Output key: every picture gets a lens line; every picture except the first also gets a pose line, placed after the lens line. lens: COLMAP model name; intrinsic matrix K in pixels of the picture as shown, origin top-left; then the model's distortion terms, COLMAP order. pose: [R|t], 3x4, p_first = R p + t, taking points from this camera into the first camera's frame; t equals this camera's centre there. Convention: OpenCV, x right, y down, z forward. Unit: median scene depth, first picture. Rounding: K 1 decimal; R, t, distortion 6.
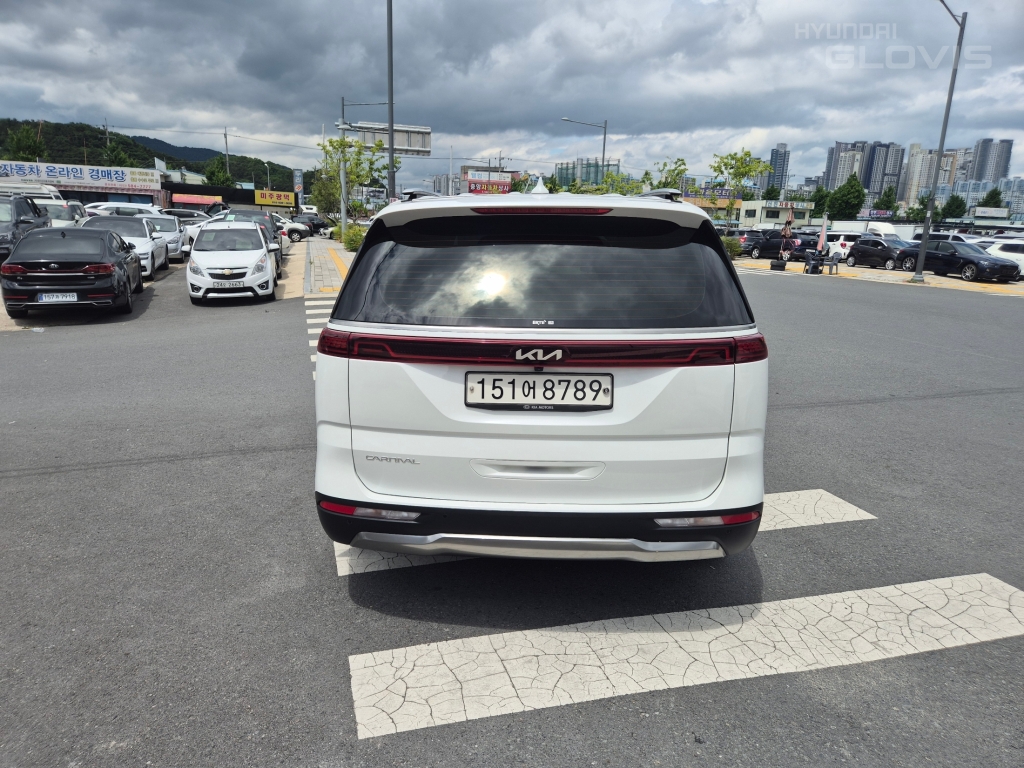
lens RADIAL K [[687.8, 0, 504.8], [0, 687.8, 377.1], [0, 0, 1]] dist [0.066943, -0.063597]
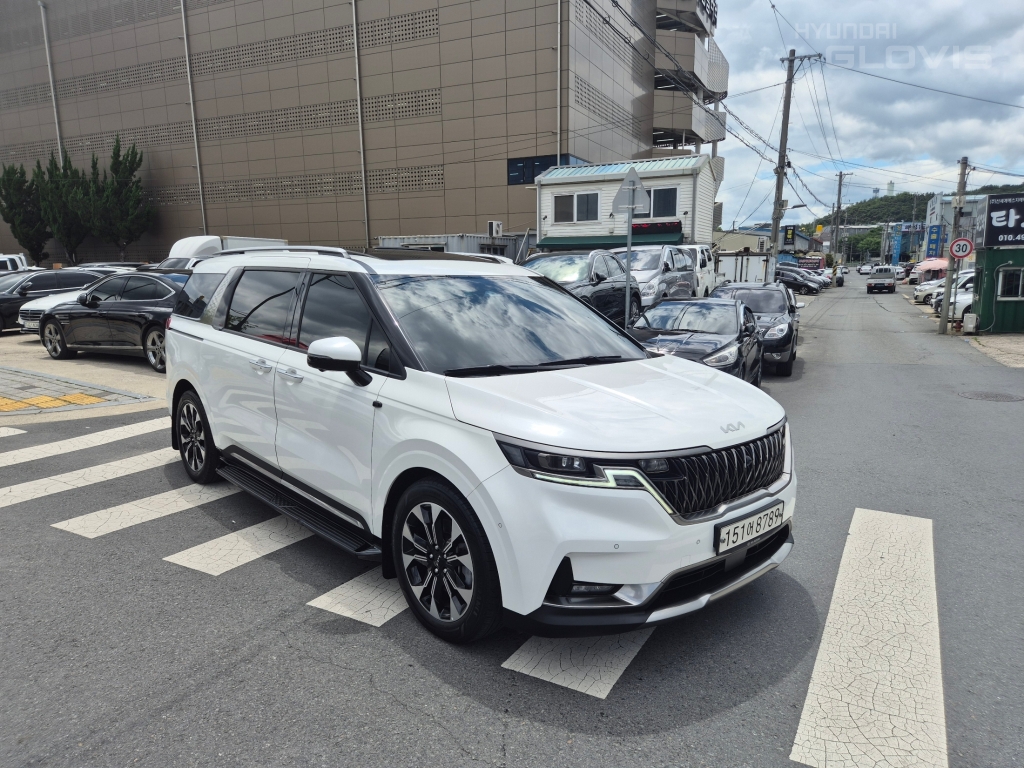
lens RADIAL K [[693.3, 0, 515.1], [0, 693.3, 384.2], [0, 0, 1]] dist [0.074074, -0.071730]
pose [[-0.707856, 0.093499, -0.700142, 1.236138], [-0.166587, 0.941143, 0.294106, -0.738982], [0.686432, 0.324819, -0.650618, 3.441982]]
